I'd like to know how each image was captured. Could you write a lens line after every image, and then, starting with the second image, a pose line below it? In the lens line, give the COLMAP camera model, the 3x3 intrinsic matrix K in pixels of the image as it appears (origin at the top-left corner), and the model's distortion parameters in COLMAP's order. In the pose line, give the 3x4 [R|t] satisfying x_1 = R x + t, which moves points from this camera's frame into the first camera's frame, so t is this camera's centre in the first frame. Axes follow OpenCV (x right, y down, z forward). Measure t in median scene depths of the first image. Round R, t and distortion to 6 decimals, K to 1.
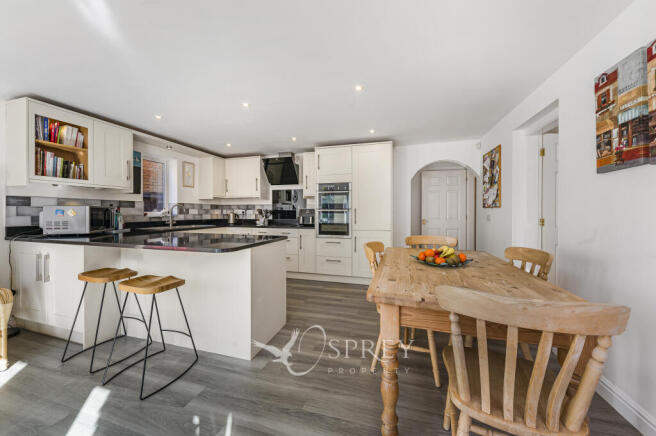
lens RADIAL K [[230.6, 0, 329.0], [0, 230.6, 213.9], [0, 0, 1]] dist [0.001037, 0.000049]
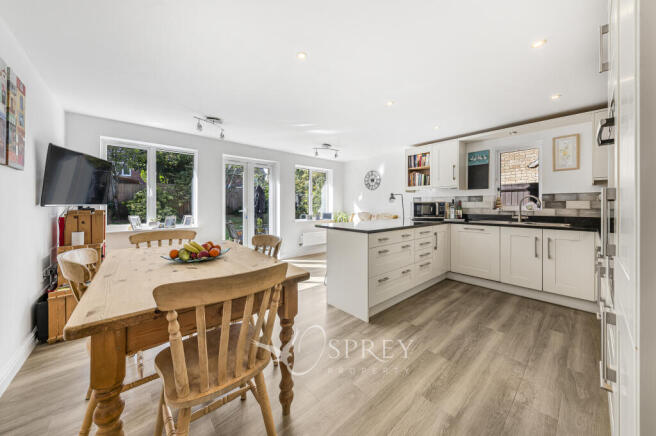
lens RADIAL K [[230.6, 0, 326.3], [0, 230.6, 206.0], [0, 0, 1]] dist [0.001037, 0.000049]
pose [[-0.540118, -0.000285, -0.841590, 0.491634], [-0.006428, 0.999972, 0.003787, -0.004604], [0.841565, 0.007455, -0.540104, 0.959274]]
